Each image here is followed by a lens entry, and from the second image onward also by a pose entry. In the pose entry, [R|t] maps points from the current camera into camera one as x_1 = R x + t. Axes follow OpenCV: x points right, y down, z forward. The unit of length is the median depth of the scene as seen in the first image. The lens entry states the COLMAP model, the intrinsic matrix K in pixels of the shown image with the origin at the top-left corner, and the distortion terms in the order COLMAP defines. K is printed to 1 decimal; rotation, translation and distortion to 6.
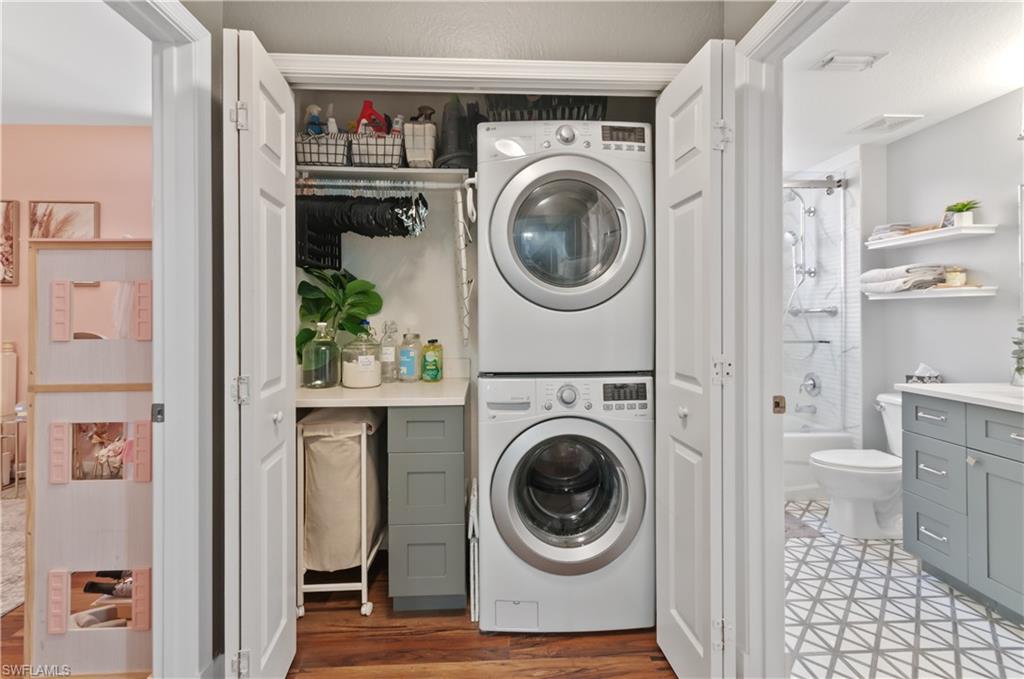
lens RADIAL K [[466.8, 0, 512.5], [0, 466.8, 322.4], [0, 0, 1]] dist [-0.000142, -0.000200]
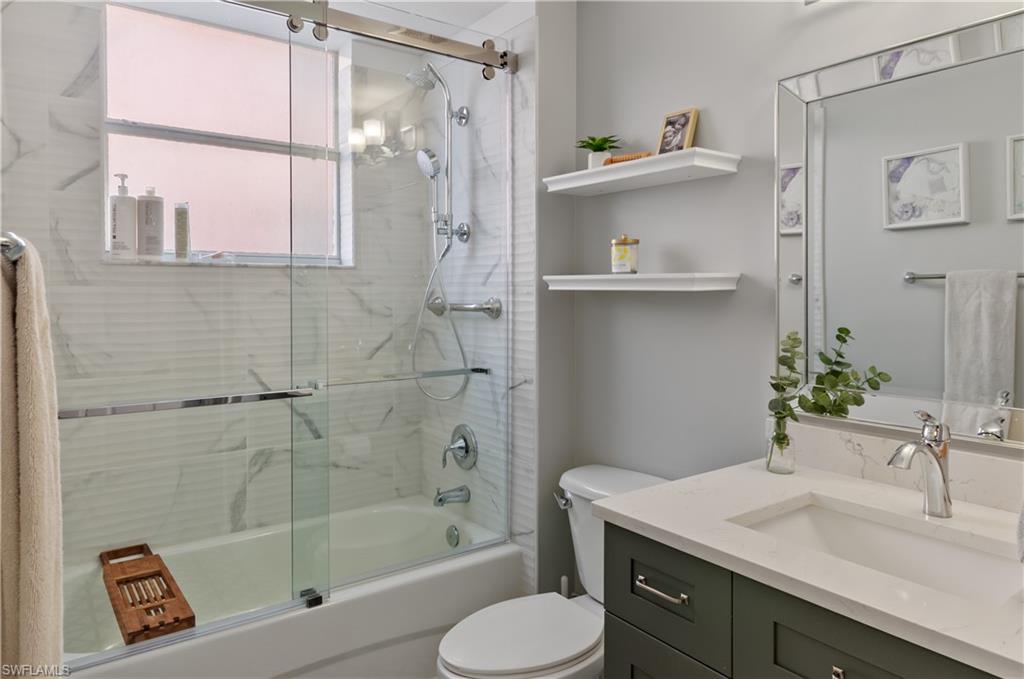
lens RADIAL K [[661.7, 0, 512.0], [0, 661.7, 339.5], [0, 0, 1]] dist [0.002723, 0.000260]
pose [[0.833912, -0.034341, 0.550828, 0.297044], [0.002090, 0.998252, 0.059070, -0.034185], [-0.551893, -0.048108, 0.832526, 0.375054]]
